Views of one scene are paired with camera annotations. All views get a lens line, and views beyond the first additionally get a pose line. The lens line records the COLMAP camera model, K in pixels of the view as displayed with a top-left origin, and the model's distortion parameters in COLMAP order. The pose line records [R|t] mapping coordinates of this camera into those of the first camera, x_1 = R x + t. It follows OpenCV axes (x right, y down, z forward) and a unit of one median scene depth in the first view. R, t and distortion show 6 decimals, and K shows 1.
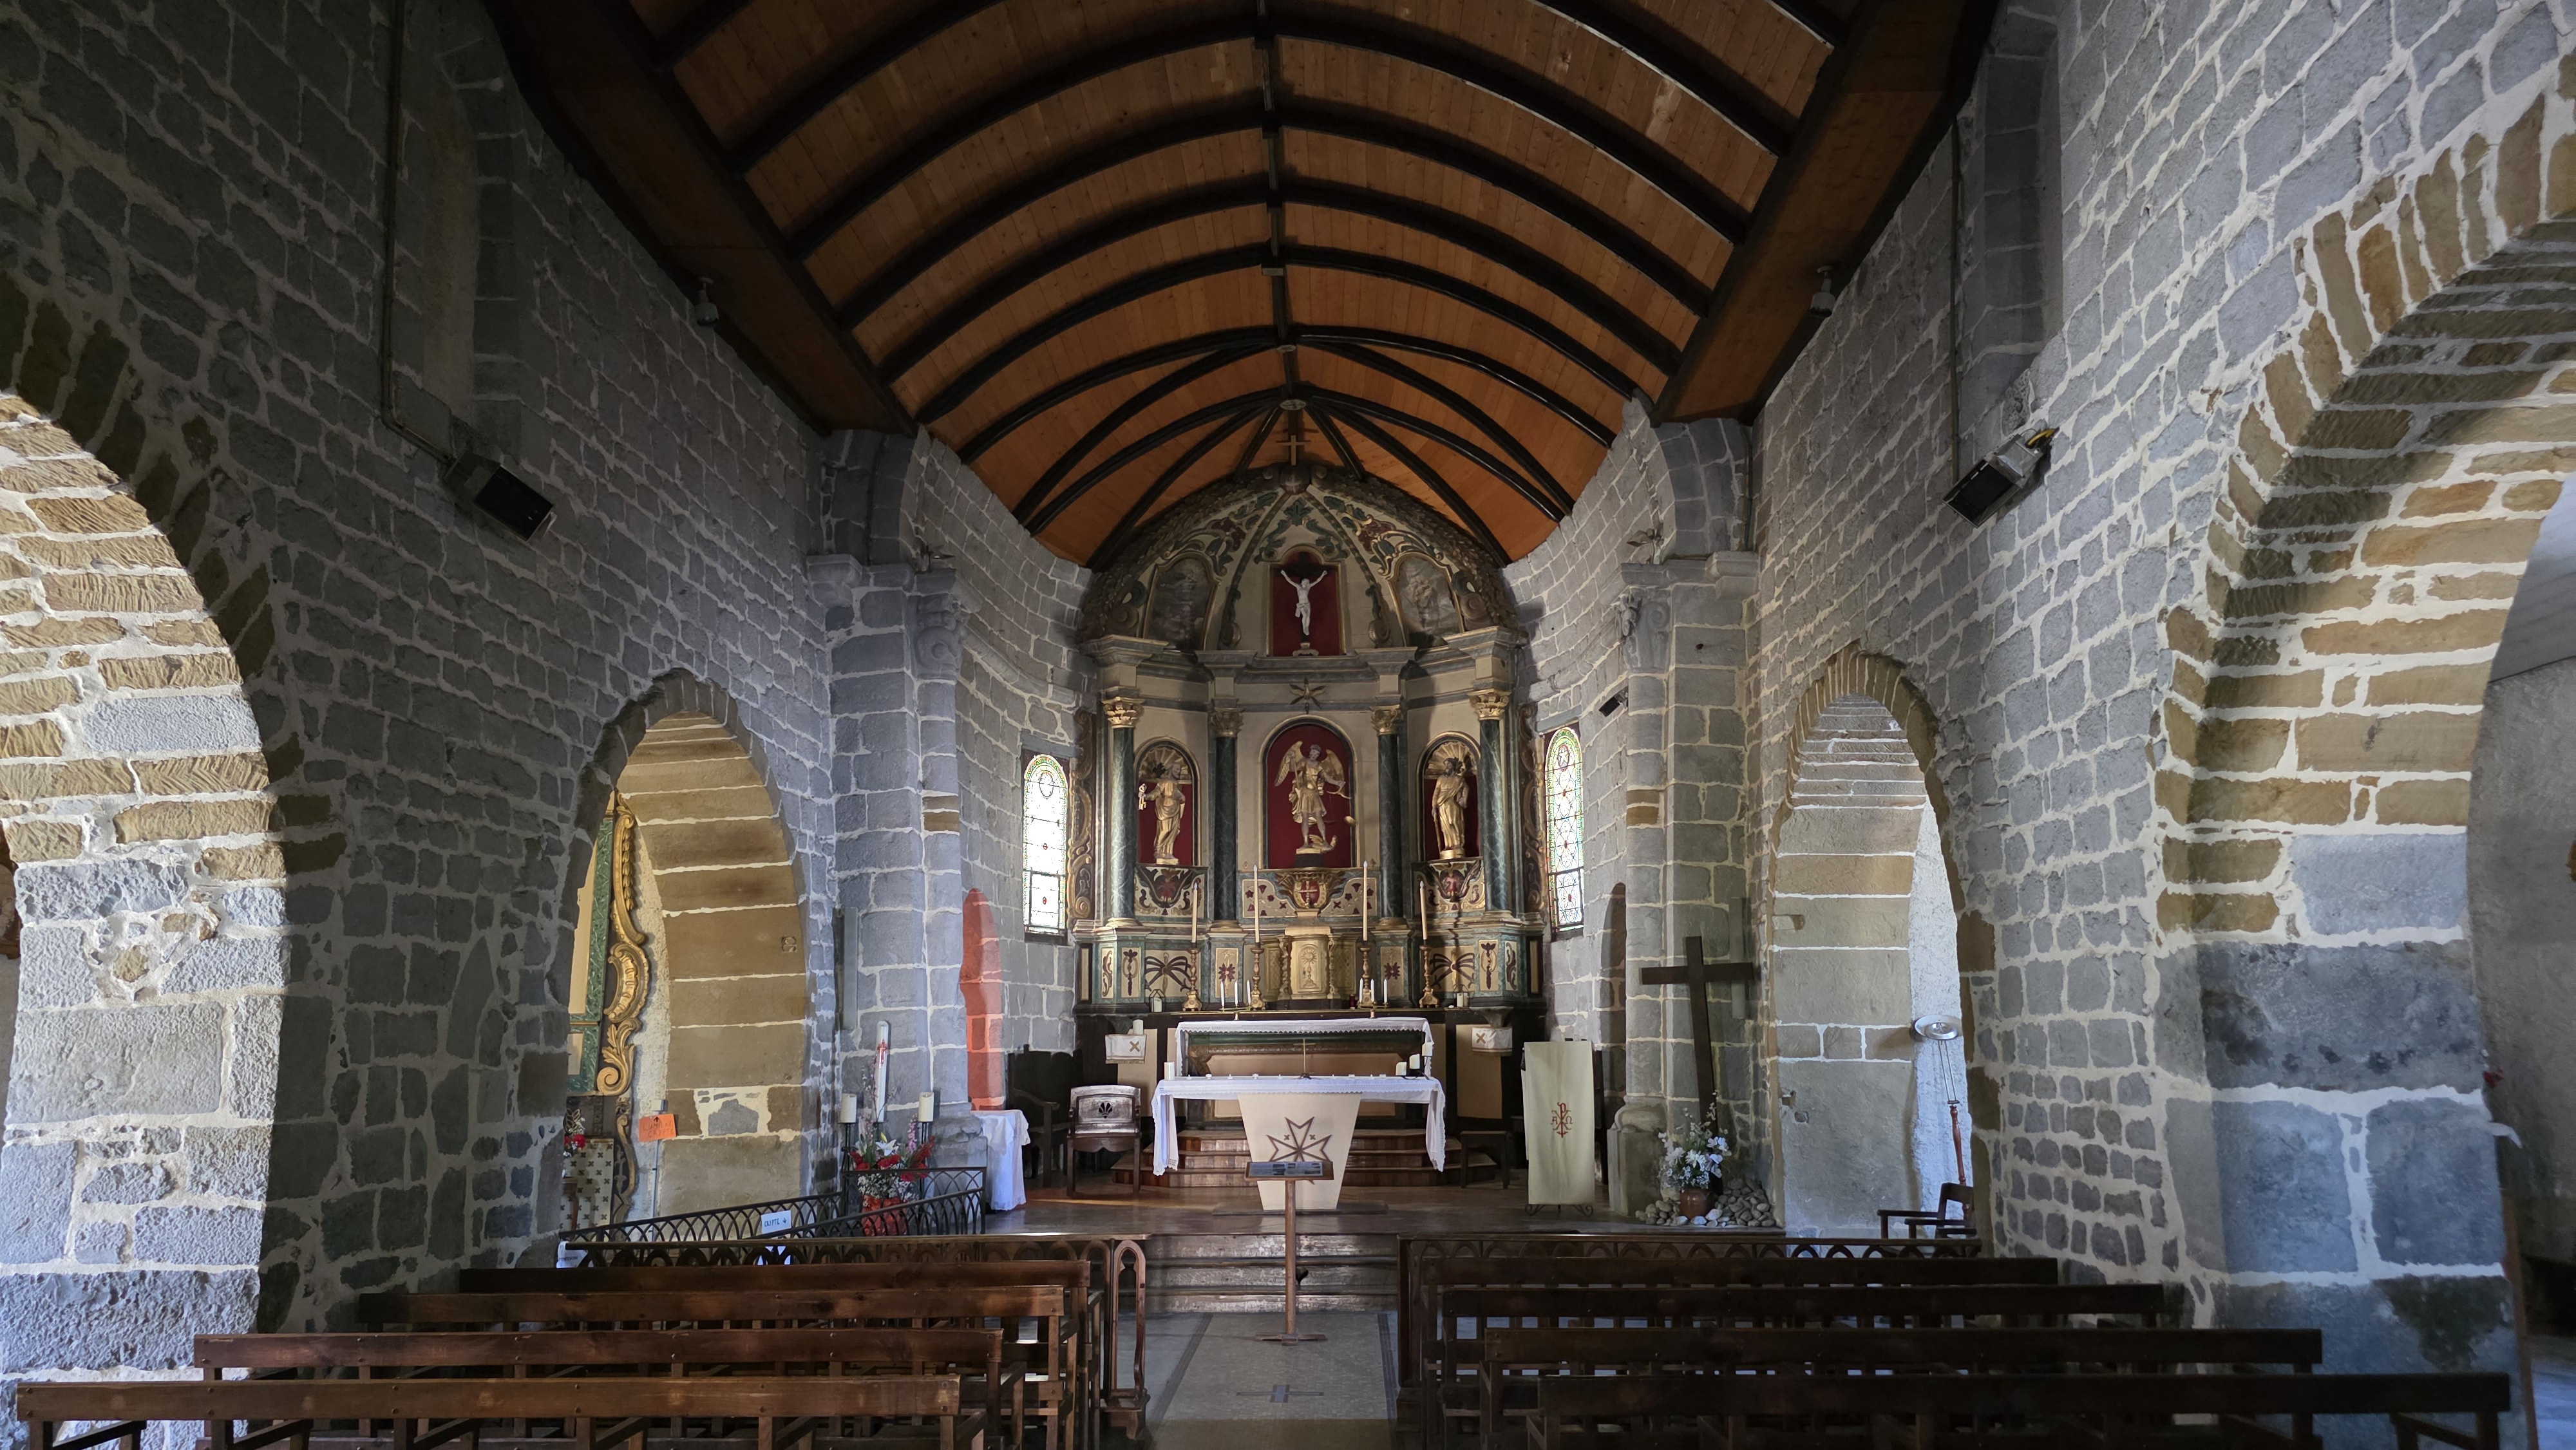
lens RADIAL K [[1740.4, 0, 1301.5], [0, 1740.4, 715.5], [0, 0, 1]] dist [0.061557, -0.036042]
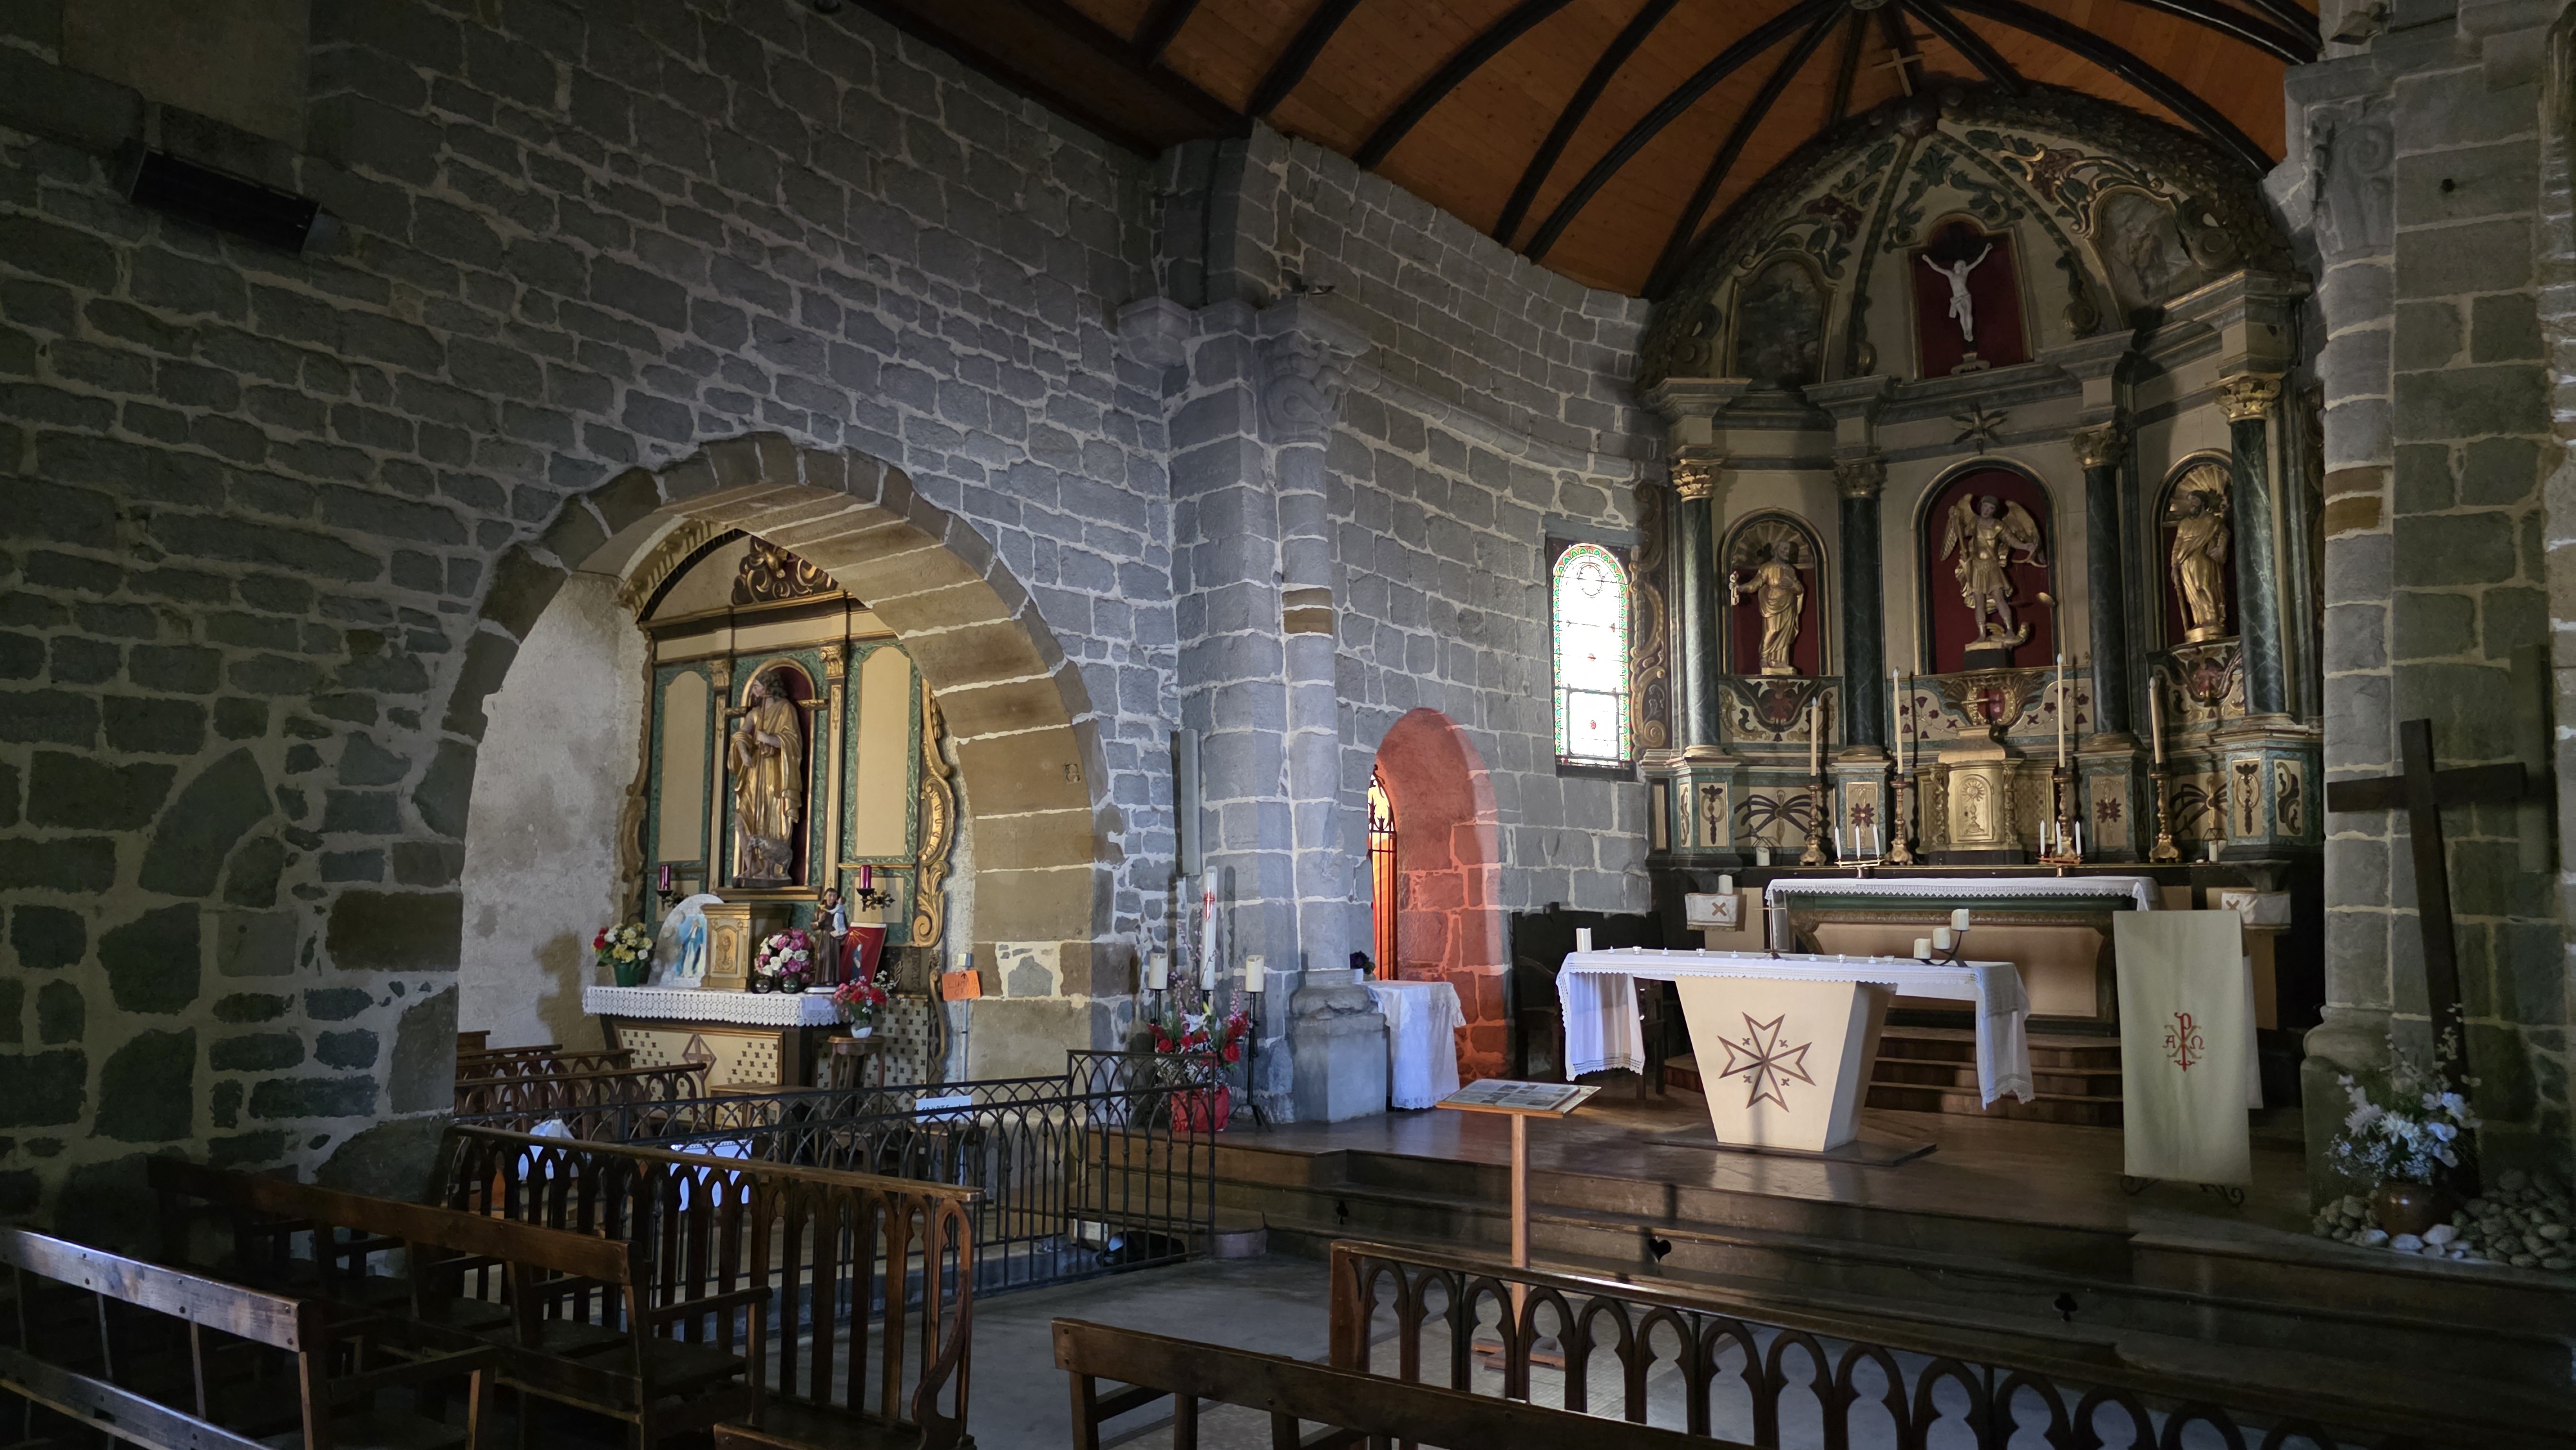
lens RADIAL K [[1740.4, 0, 1287.4], [0, 1740.4, 714.9], [0, 0, 1]] dist [0.061557, -0.036042]
pose [[0.835714, -0.043890, -0.547408, 0.213043], [0.085032, 0.995121, 0.050029, 0.061879], [0.542542, -0.088357, 0.835369, 0.324805]]
